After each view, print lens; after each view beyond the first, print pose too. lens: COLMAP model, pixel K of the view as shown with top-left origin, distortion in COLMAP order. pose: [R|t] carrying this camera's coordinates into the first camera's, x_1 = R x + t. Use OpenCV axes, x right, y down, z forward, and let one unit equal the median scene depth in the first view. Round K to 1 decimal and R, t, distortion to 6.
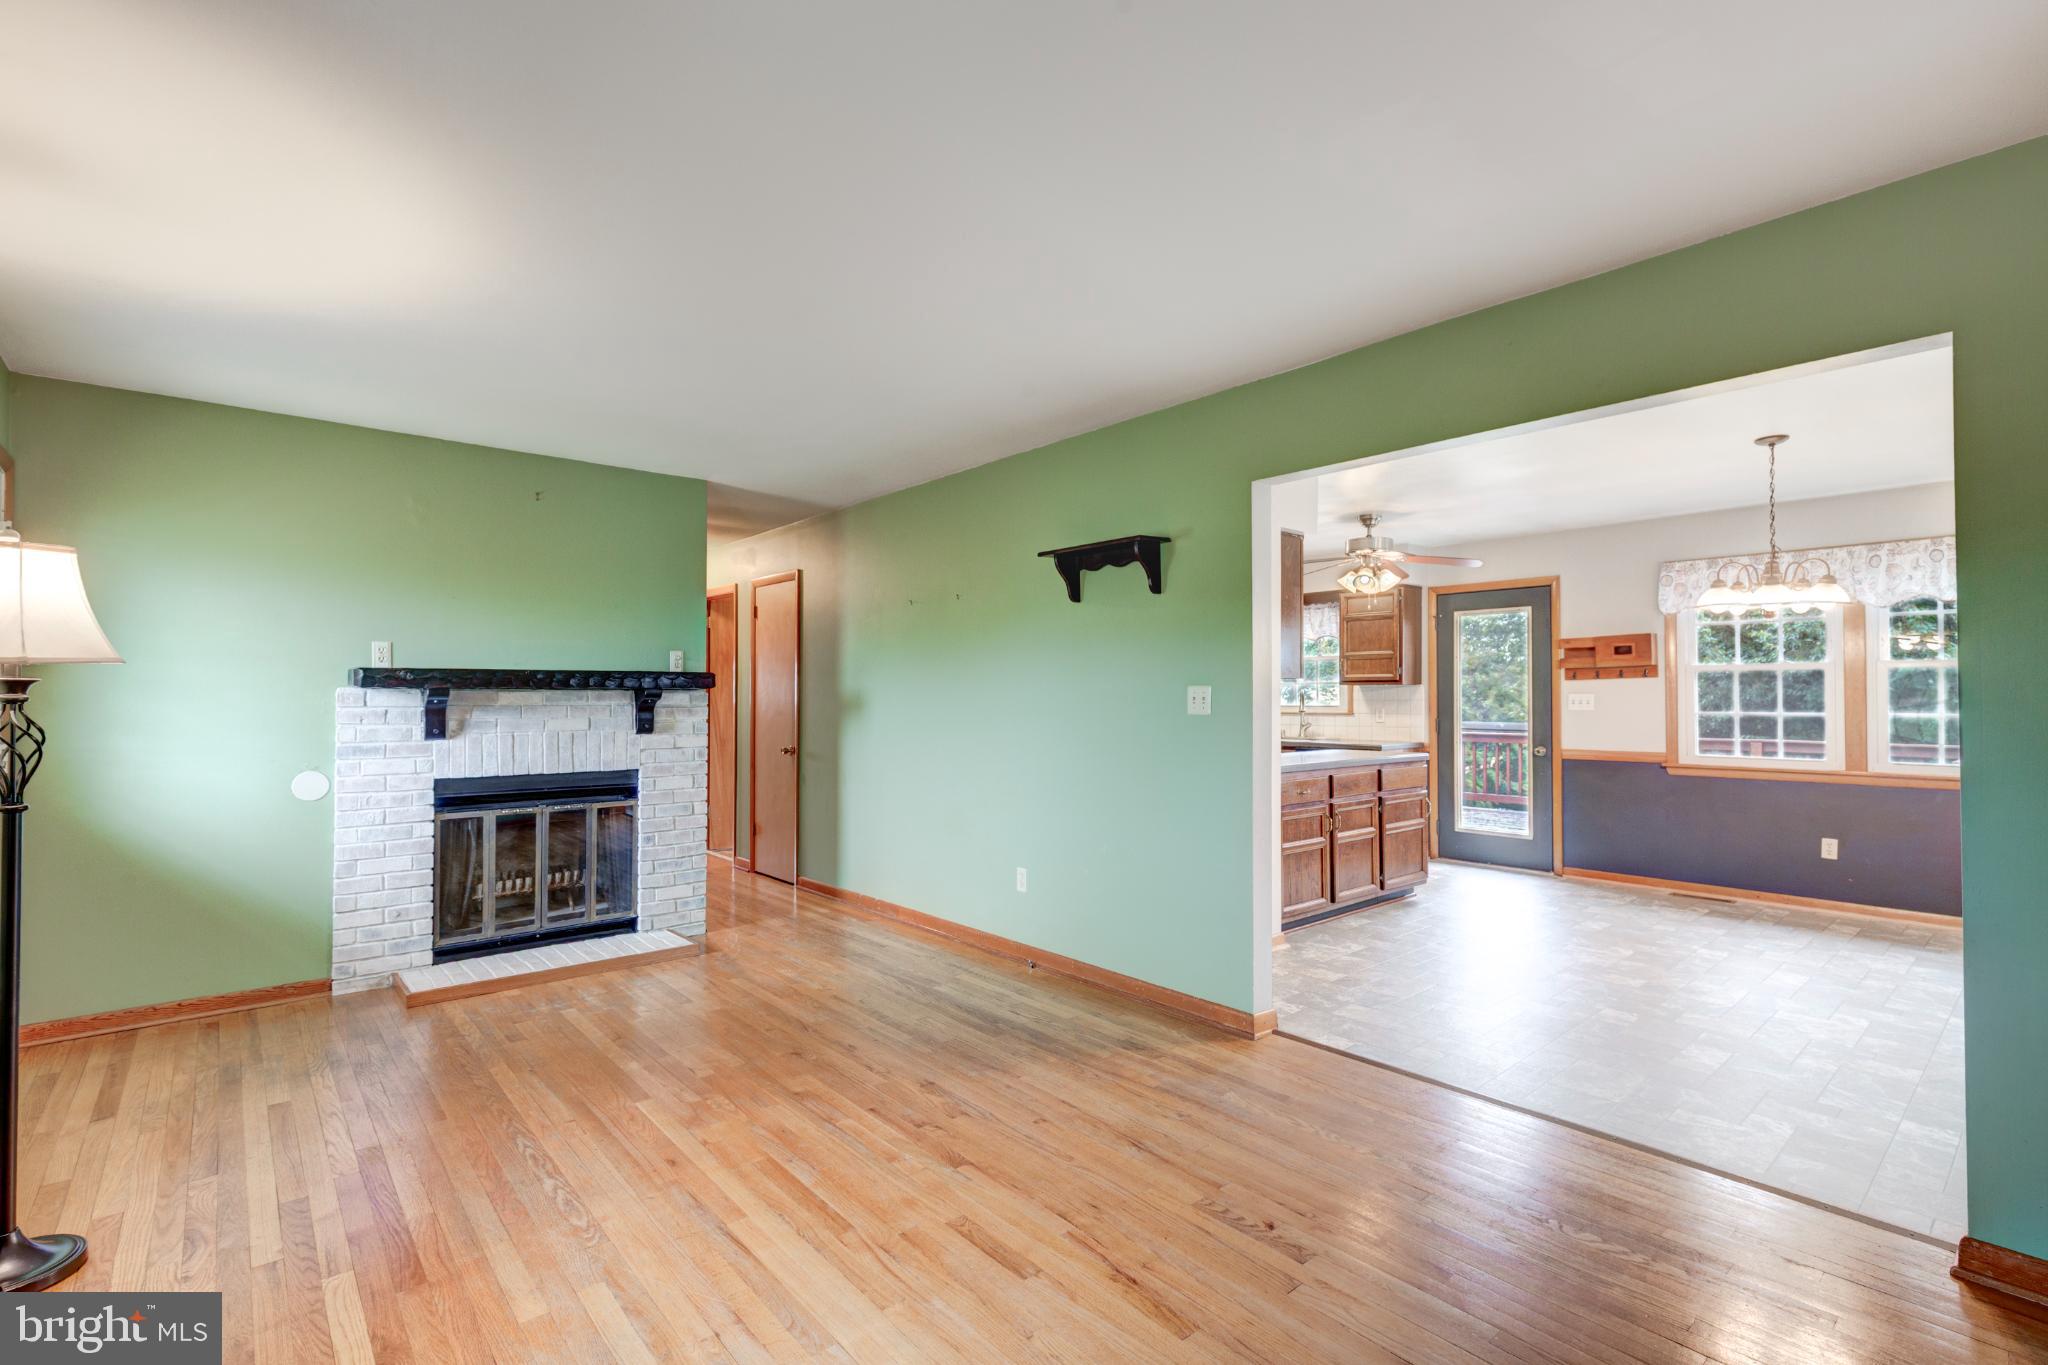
lens RADIAL K [[883.6, 0, 1028.5], [0, 883.6, 681.1], [0, 0, 1]] dist [0.008090, -0.000350]
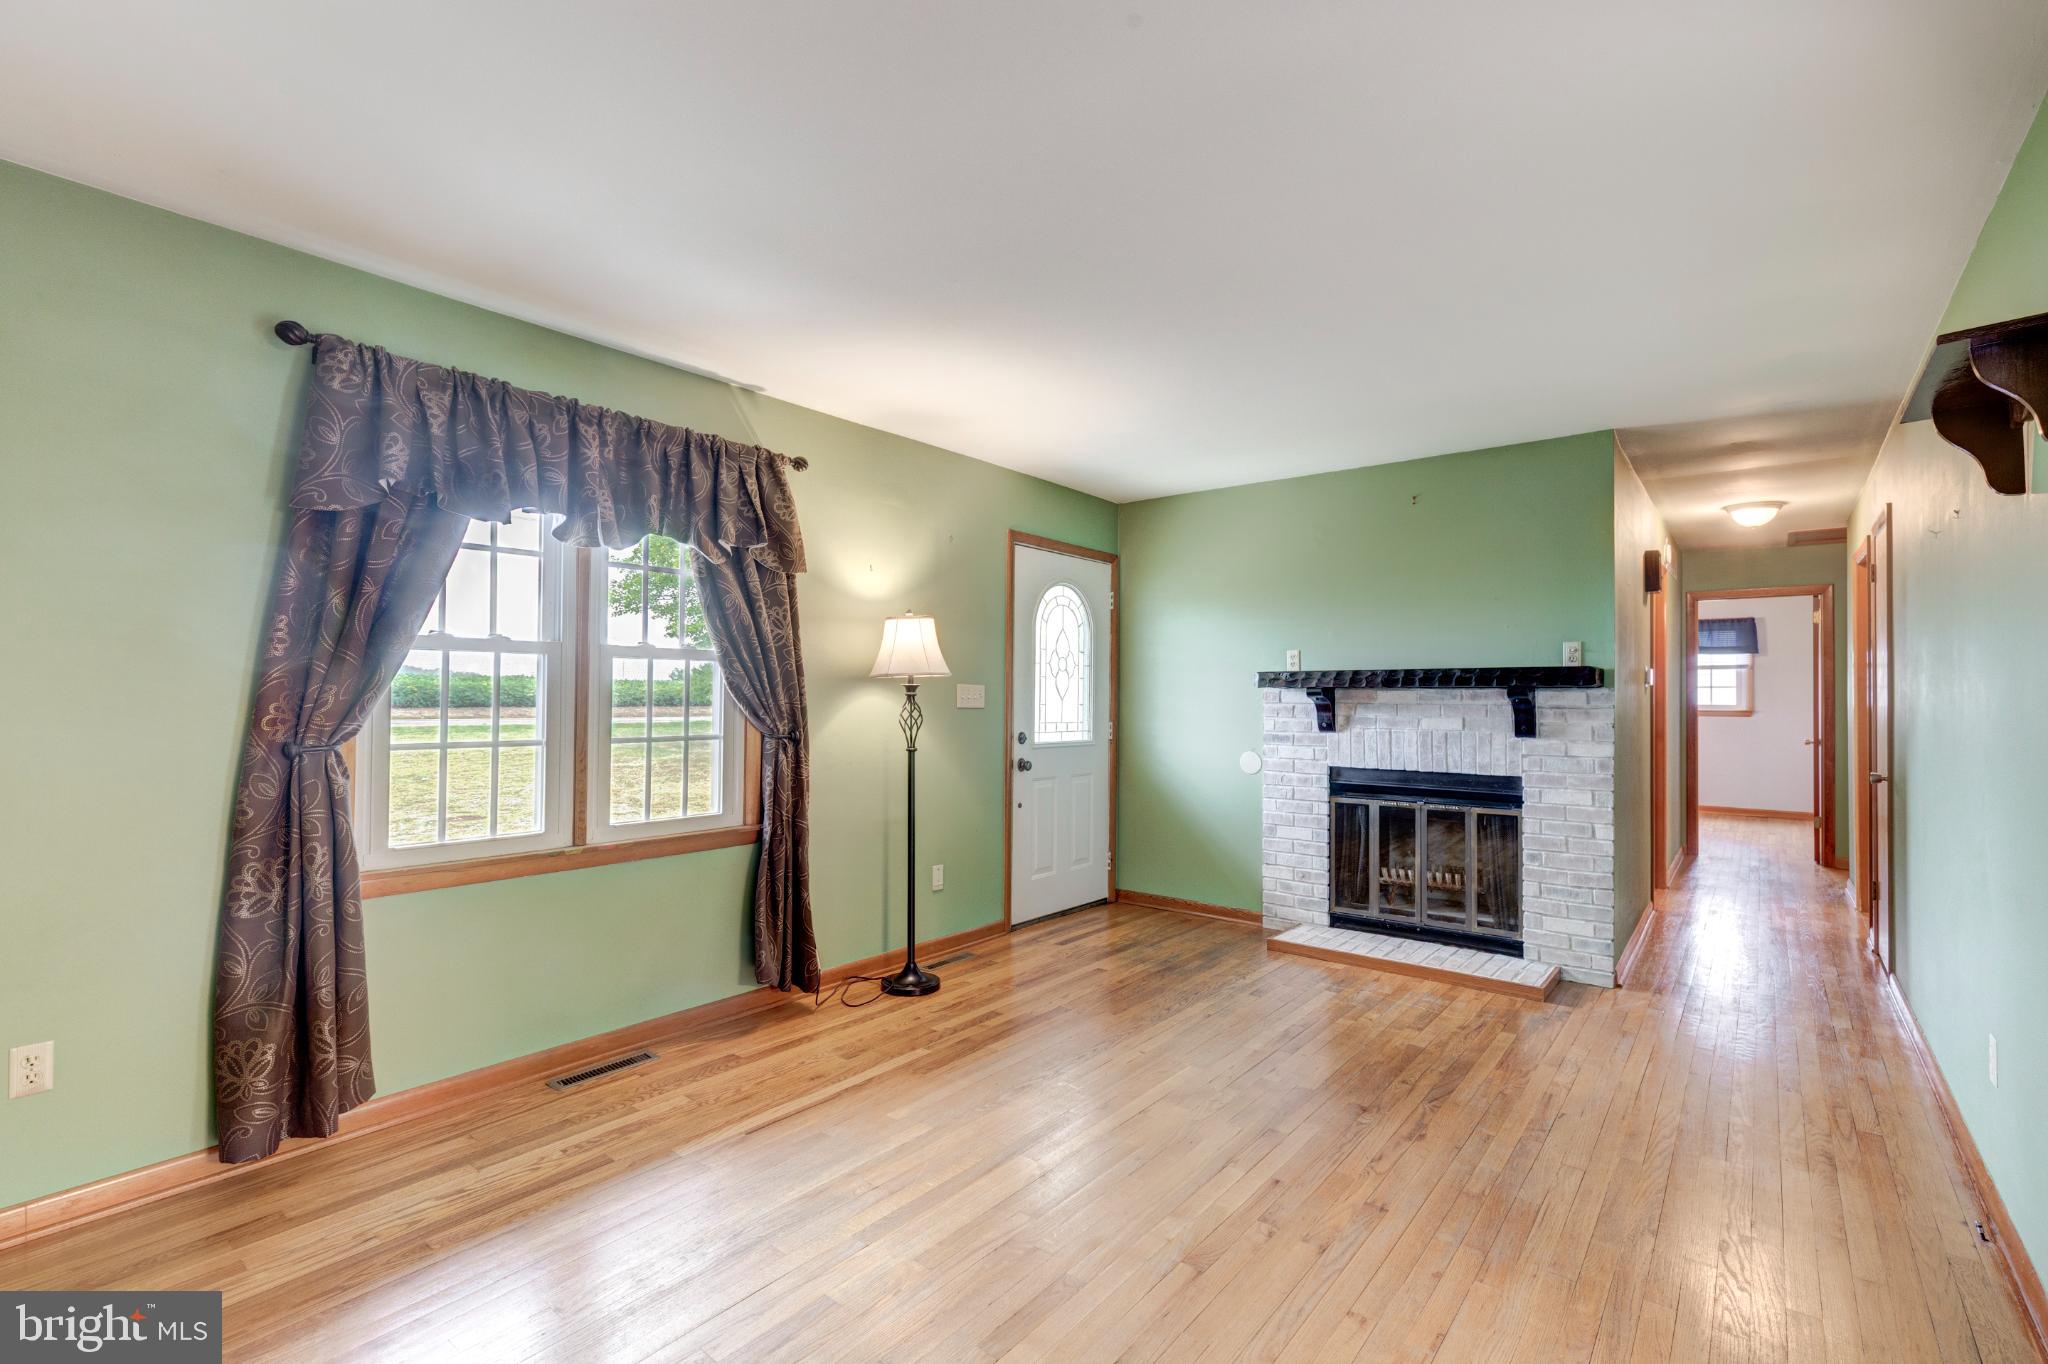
lens RADIAL K [[883.6, 0, 1028.5], [0, 883.6, 680.6], [0, 0, 1]] dist [0.008090, -0.000350]
pose [[0.228084, -0.016002, -0.973510, 0.319101], [0.013936, 0.999816, -0.013170, 0.007331], [0.973542, -0.010563, 0.228265, 0.309543]]
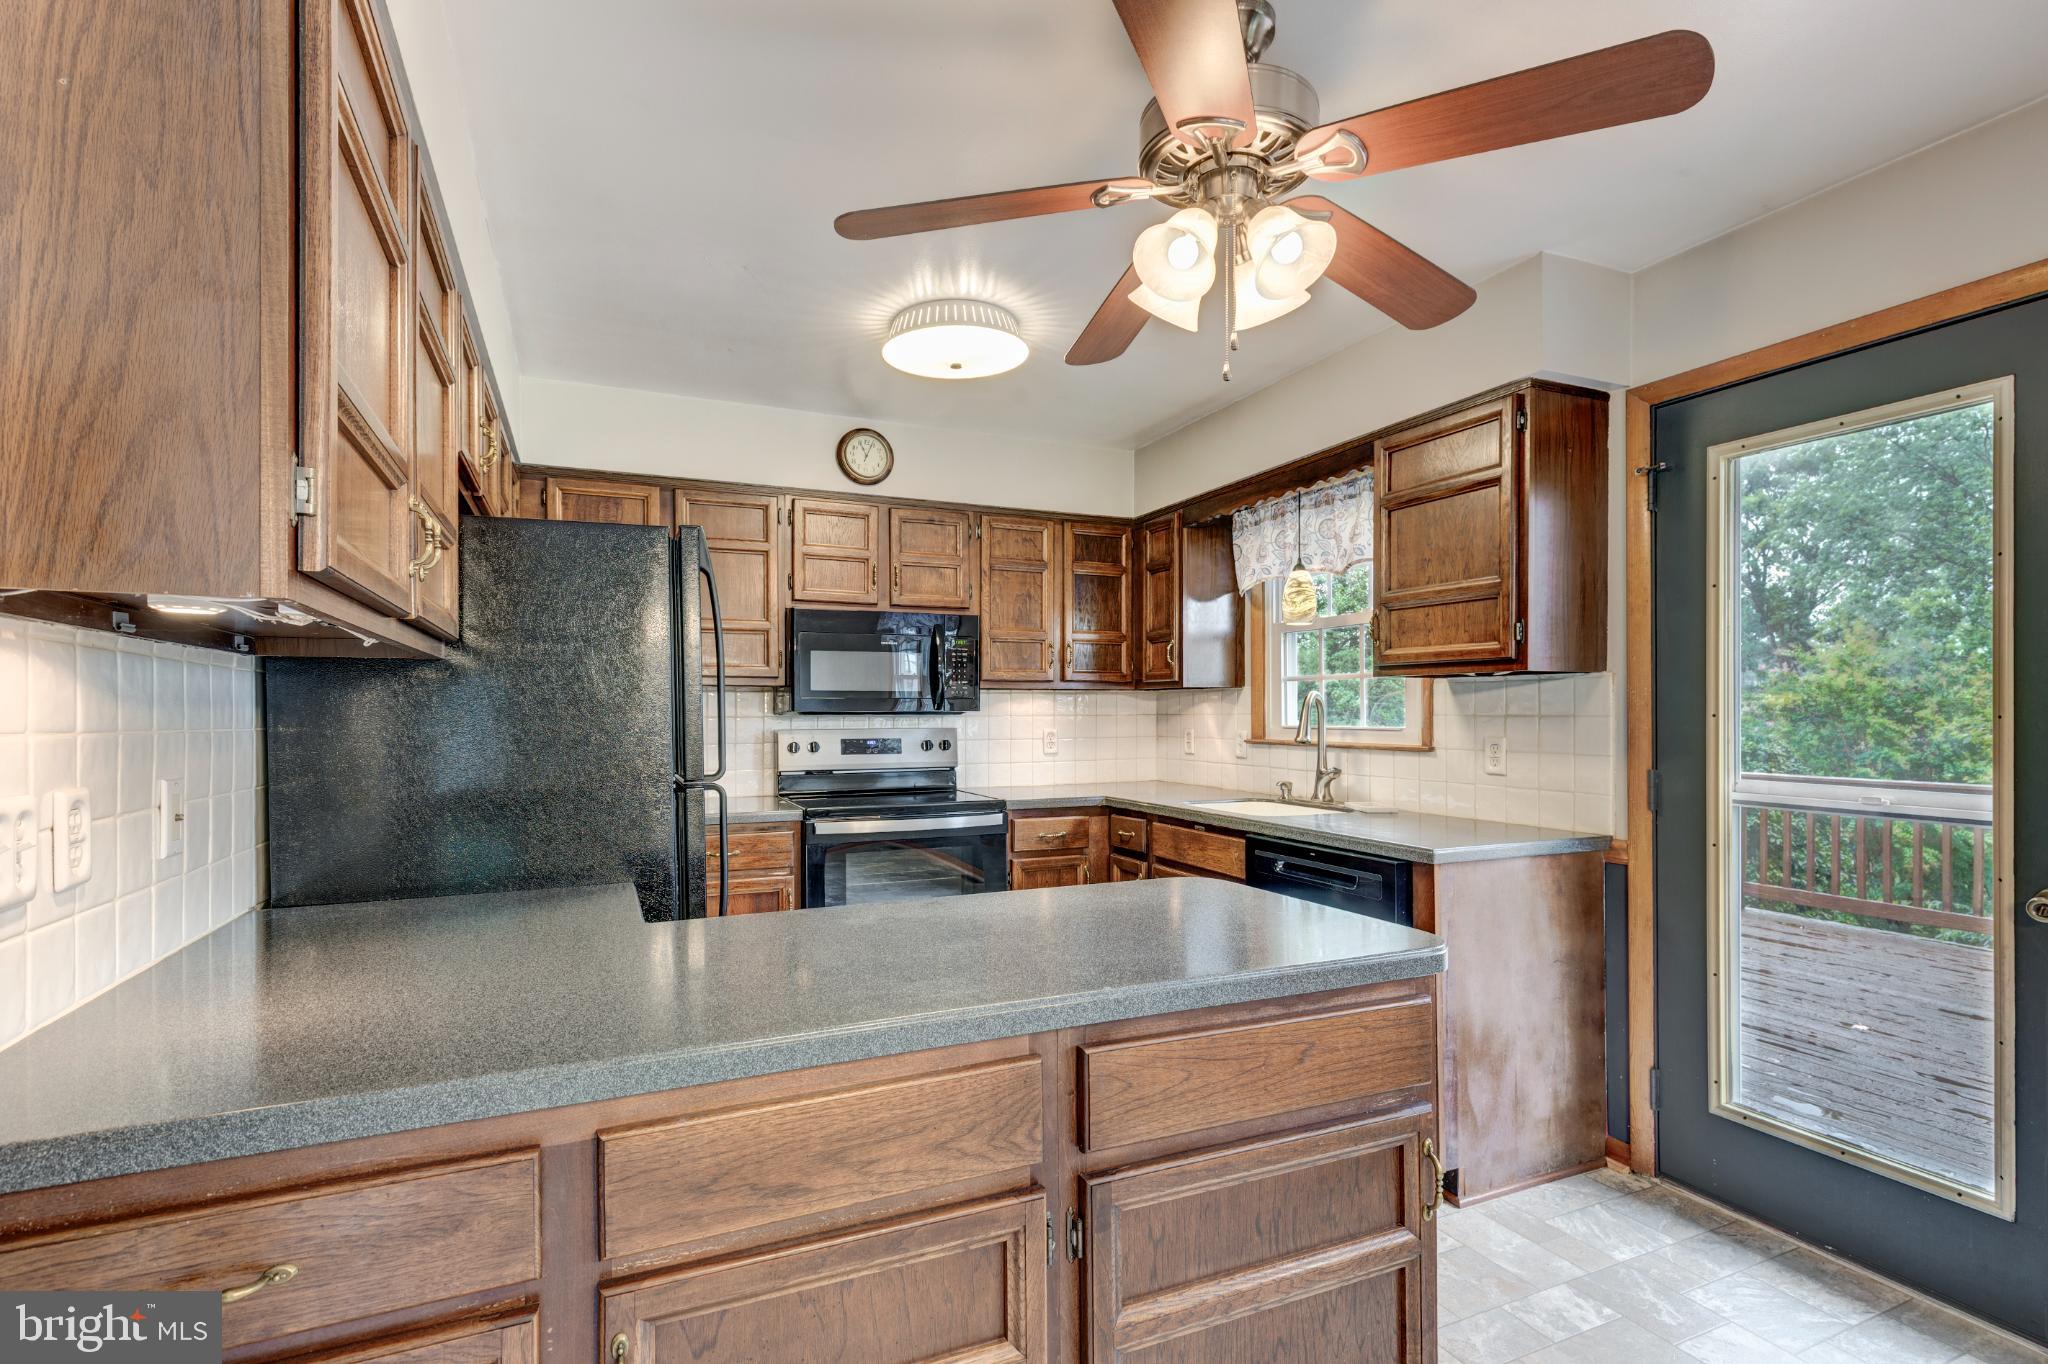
lens RADIAL K [[930.5, 0, 959.6], [0, 930.5, 707.9], [0, 0, 1]] dist [0.003043, -0.000069]
pose [[0.949150, -0.002680, -0.314812, 0.475314], [0.007906, 0.999851, 0.015326, 0.016101], [0.314724, -0.017035, 0.949030, 0.850844]]
